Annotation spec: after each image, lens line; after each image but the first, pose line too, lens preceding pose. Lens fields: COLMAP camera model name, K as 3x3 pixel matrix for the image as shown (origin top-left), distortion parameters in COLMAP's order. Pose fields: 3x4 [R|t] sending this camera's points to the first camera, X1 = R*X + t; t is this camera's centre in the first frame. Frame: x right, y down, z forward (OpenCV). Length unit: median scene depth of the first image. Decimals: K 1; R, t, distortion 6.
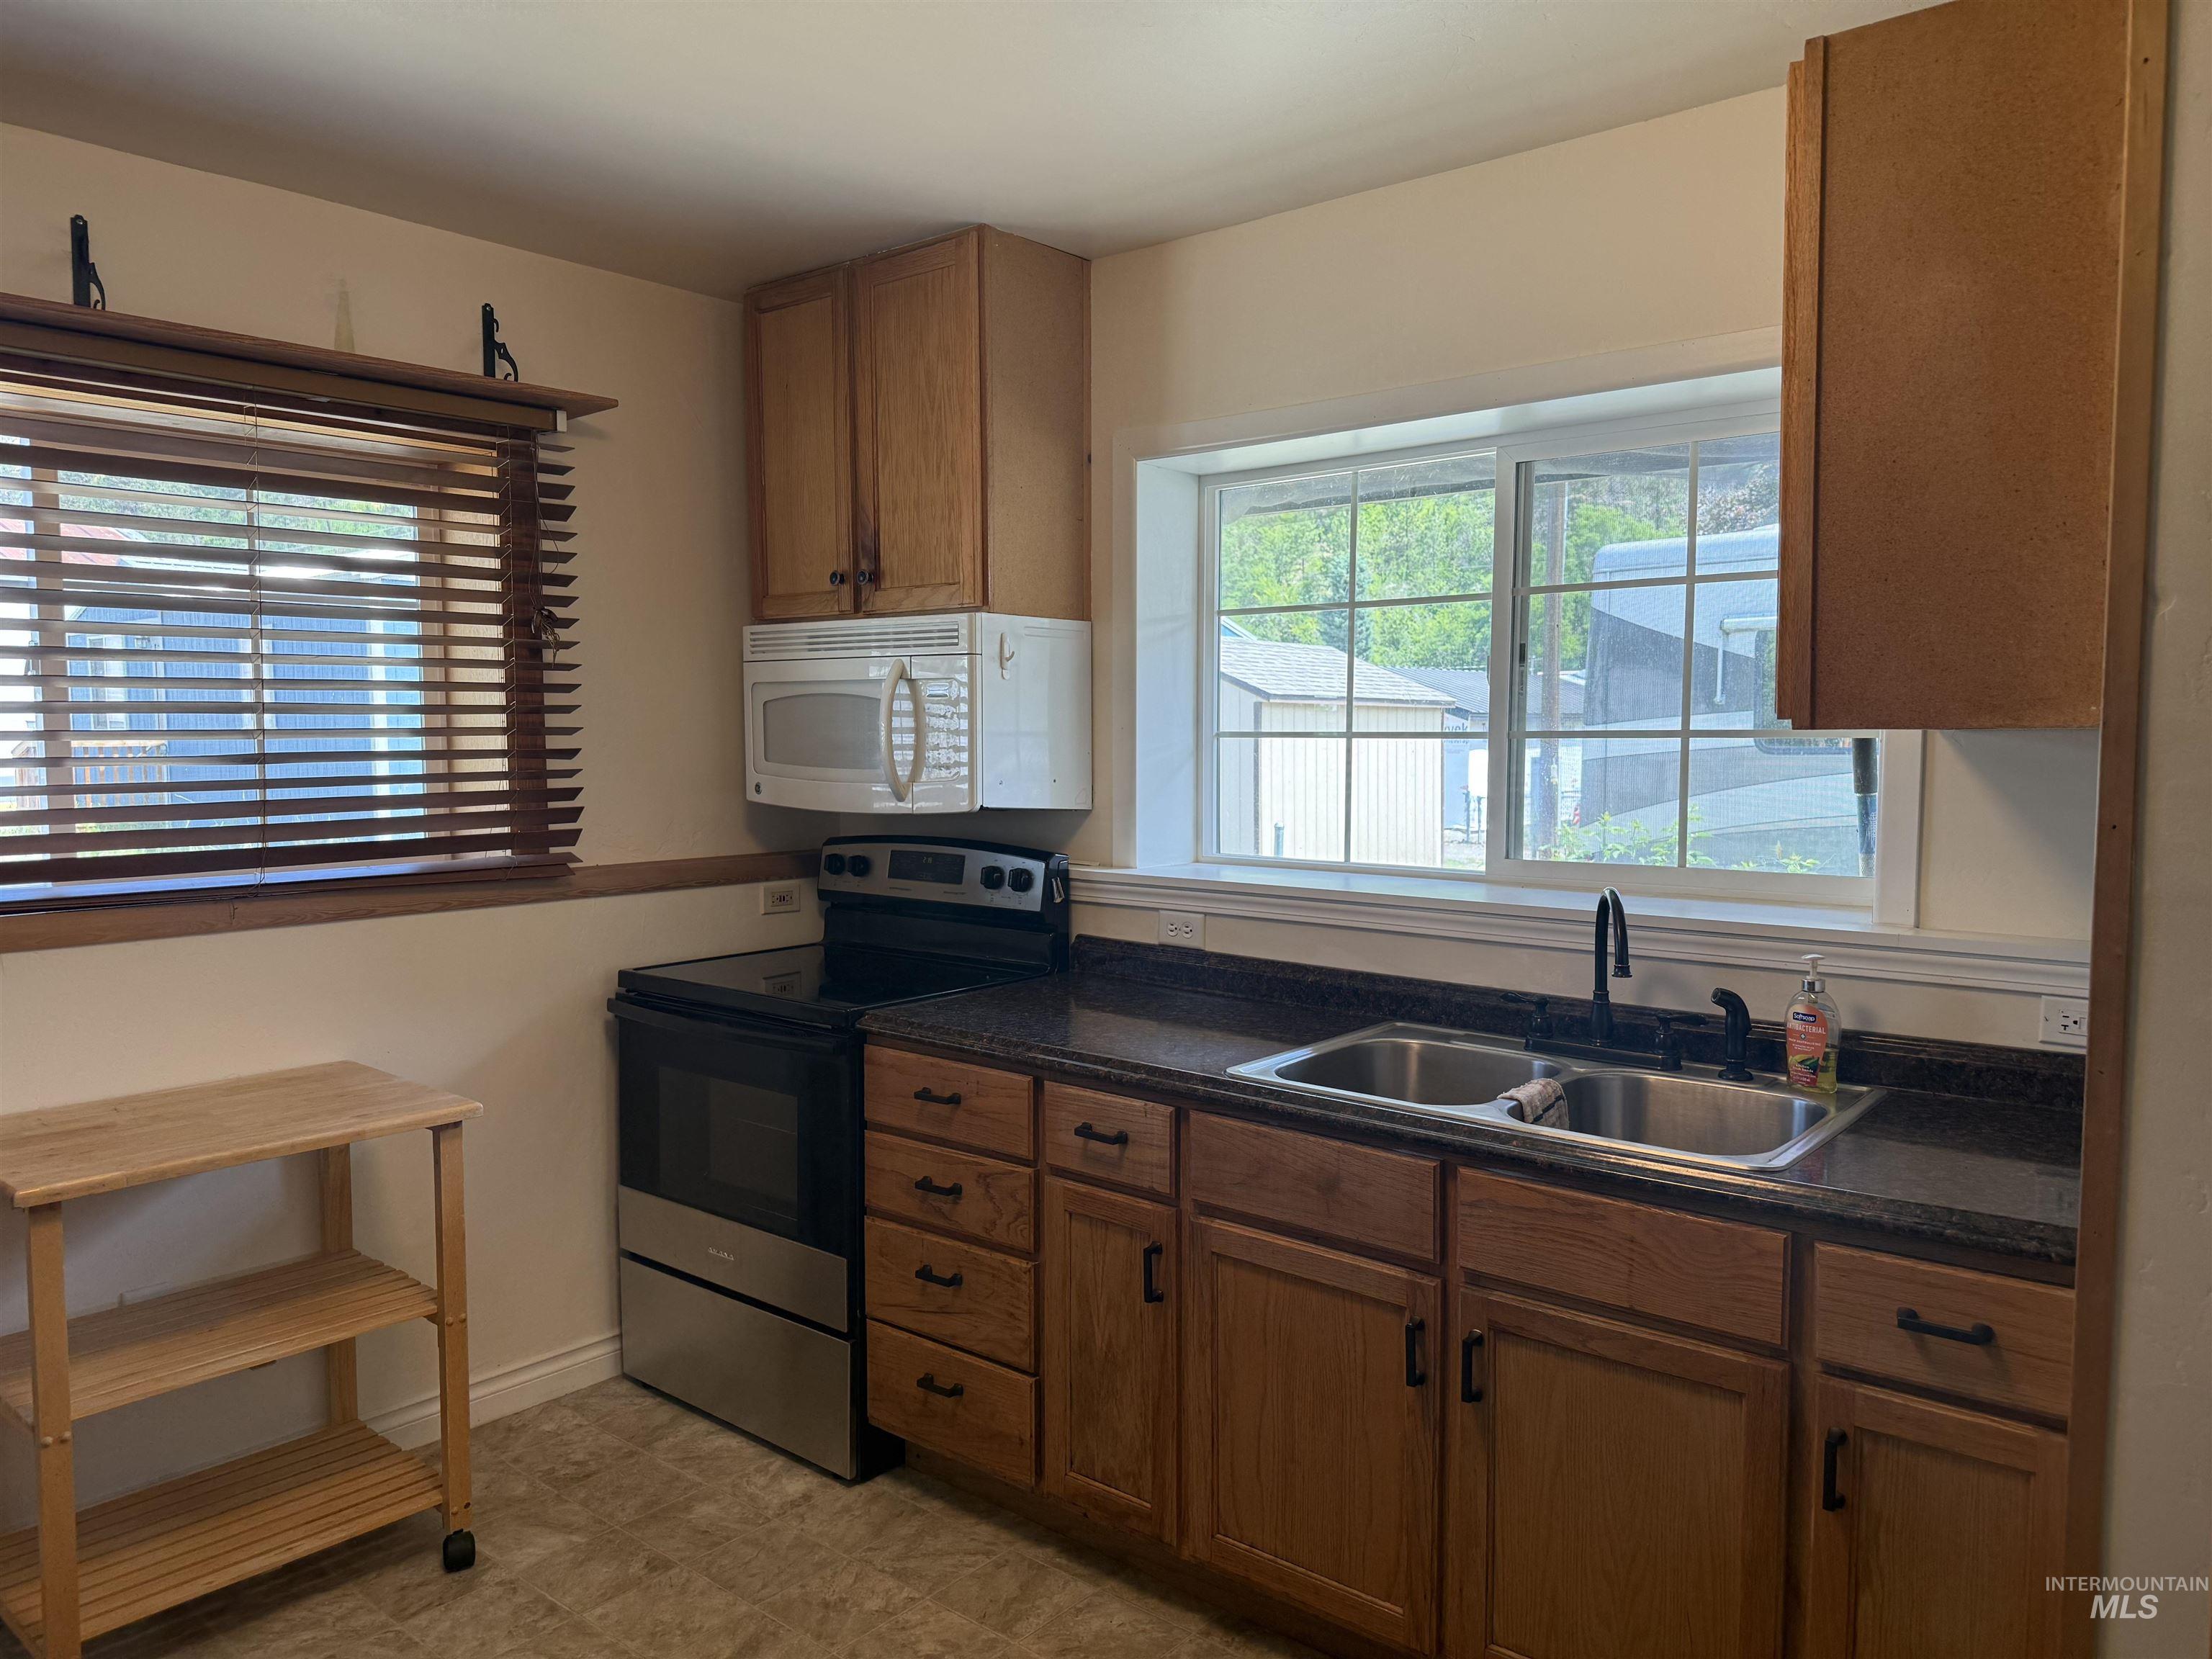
lens RADIAL K [[1553.8, 0, 1114.6], [0, 1553.8, 842.0], [0, 0, 1]] dist [0.061681, -0.081549]
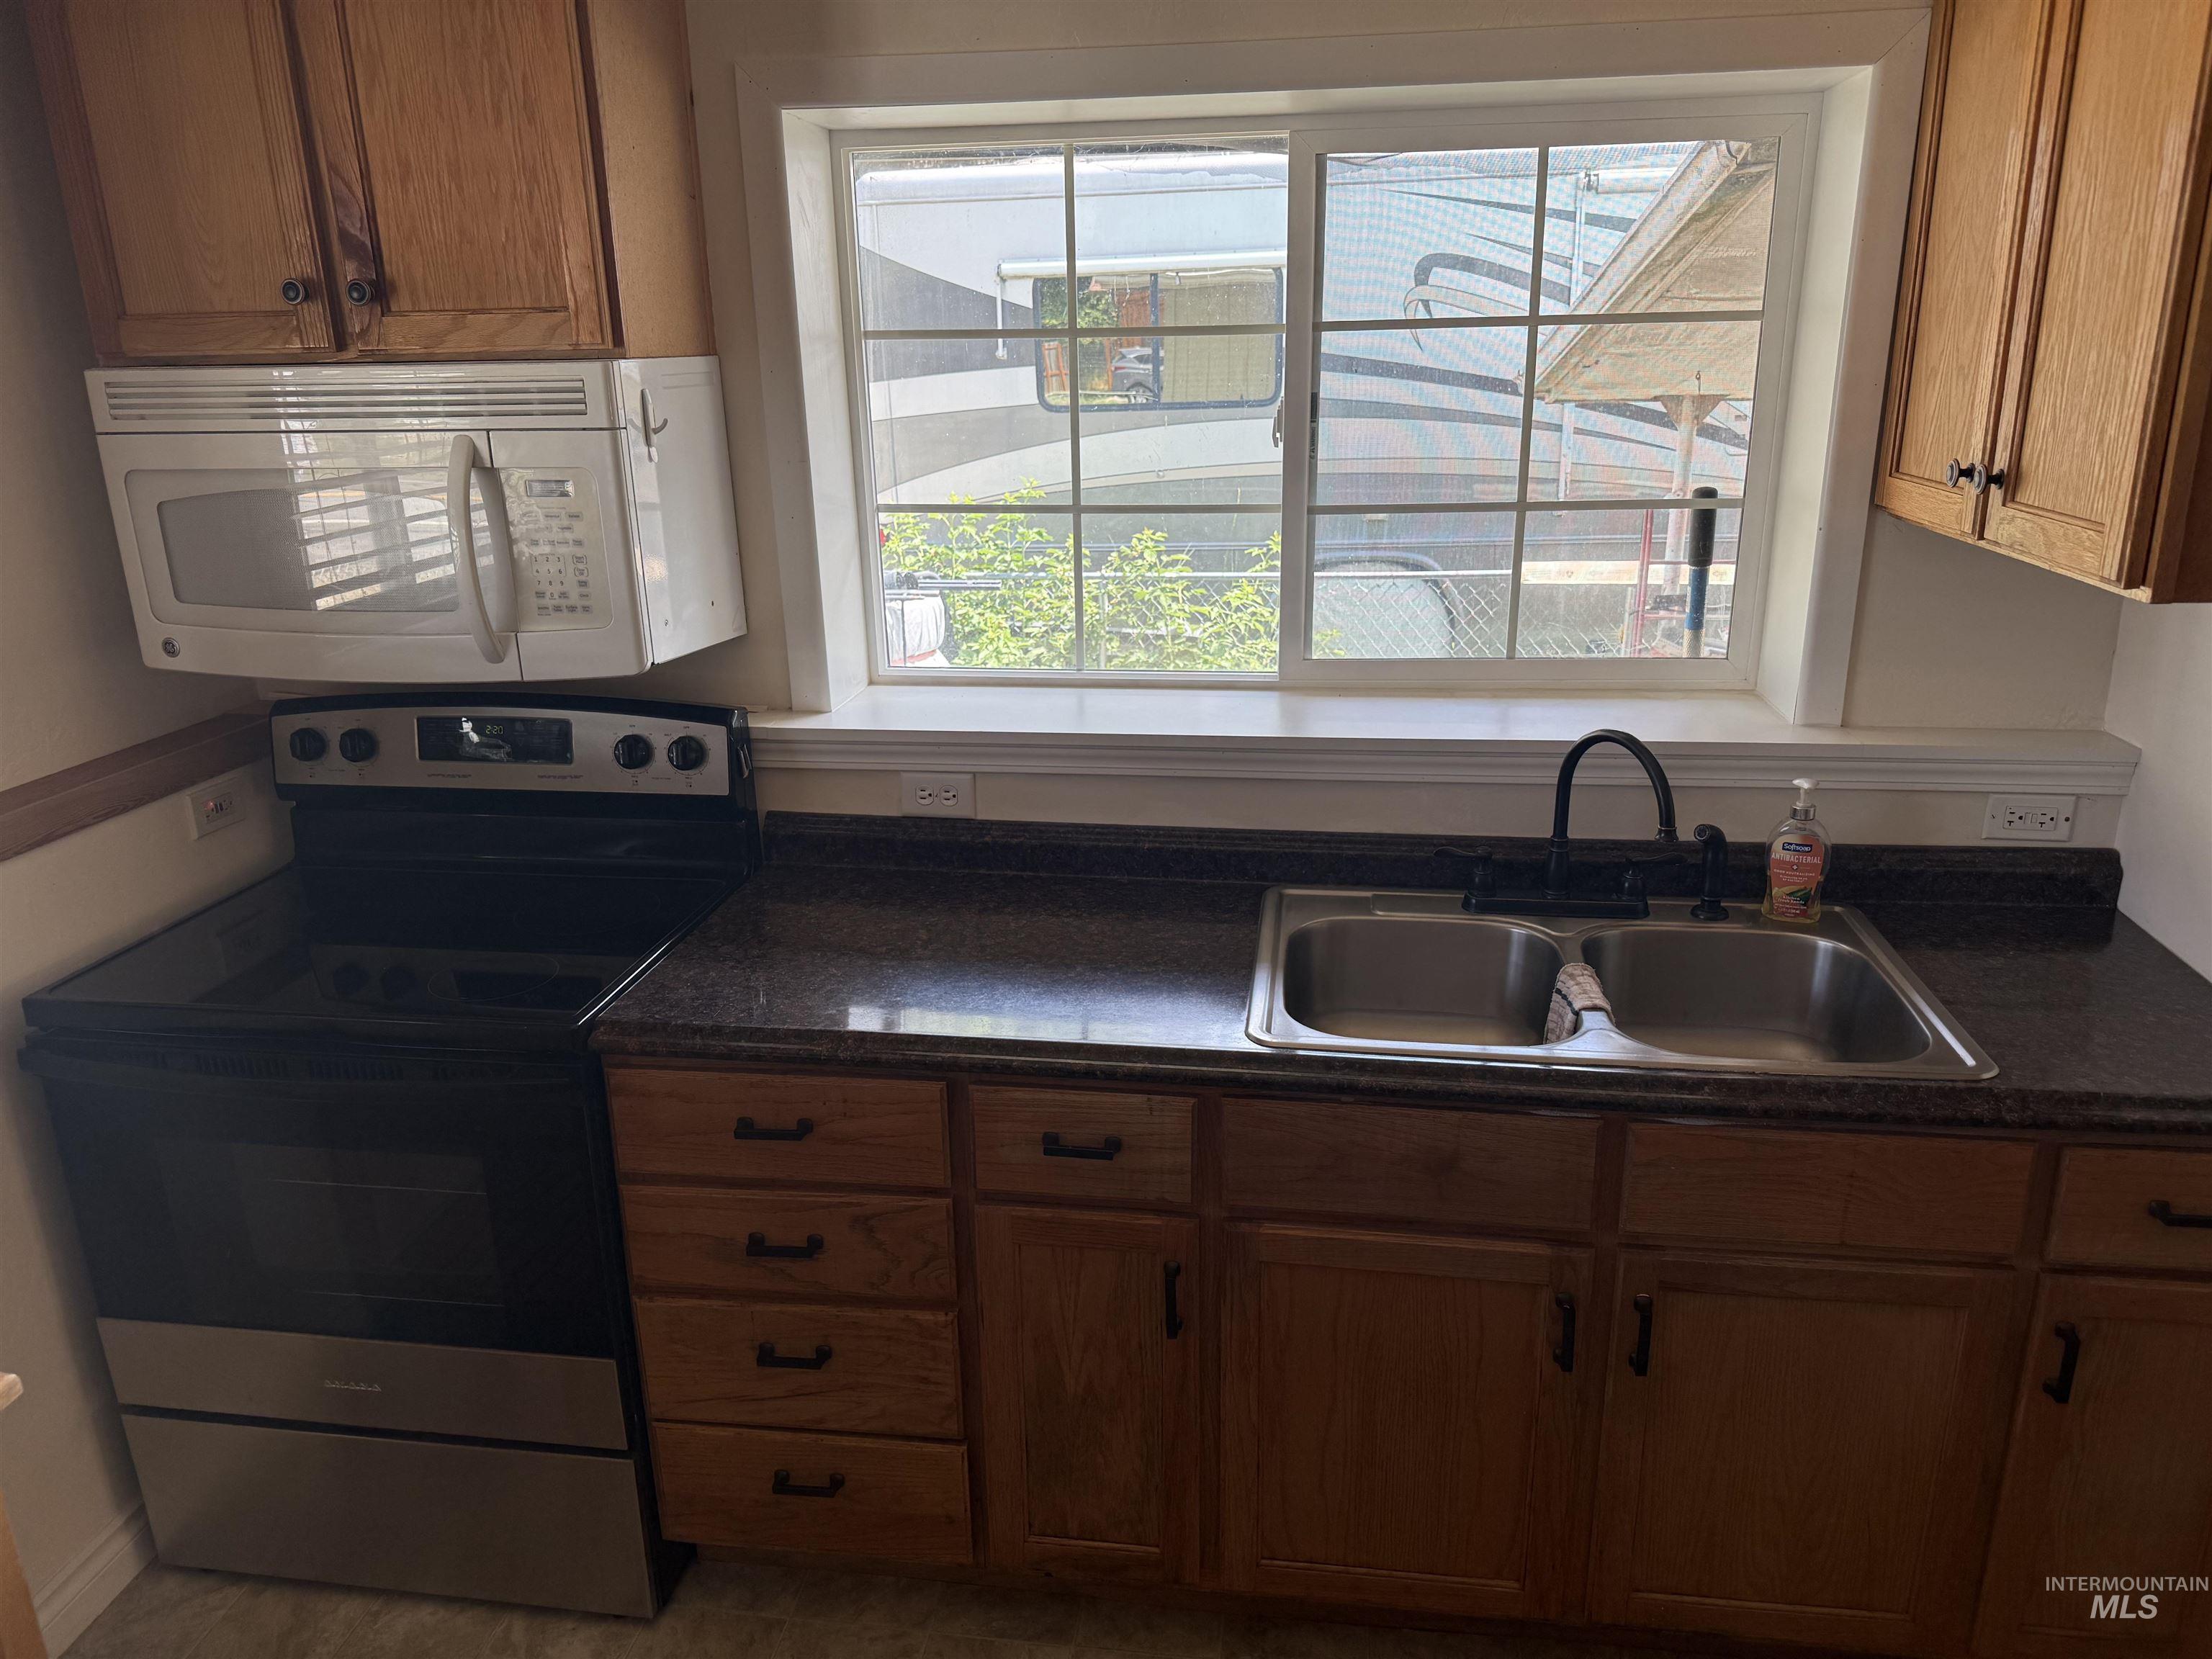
lens RADIAL K [[1553.8, 0, 1143.7], [0, 1553.8, 860.5], [0, 0, 1]] dist [0.061681, -0.081549]
pose [[0.848389, -0.180679, 0.497585, -0.273902], [0.055579, 0.965158, 0.255698, -0.108731], [-0.526448, -0.189276, 0.828871, 0.338581]]
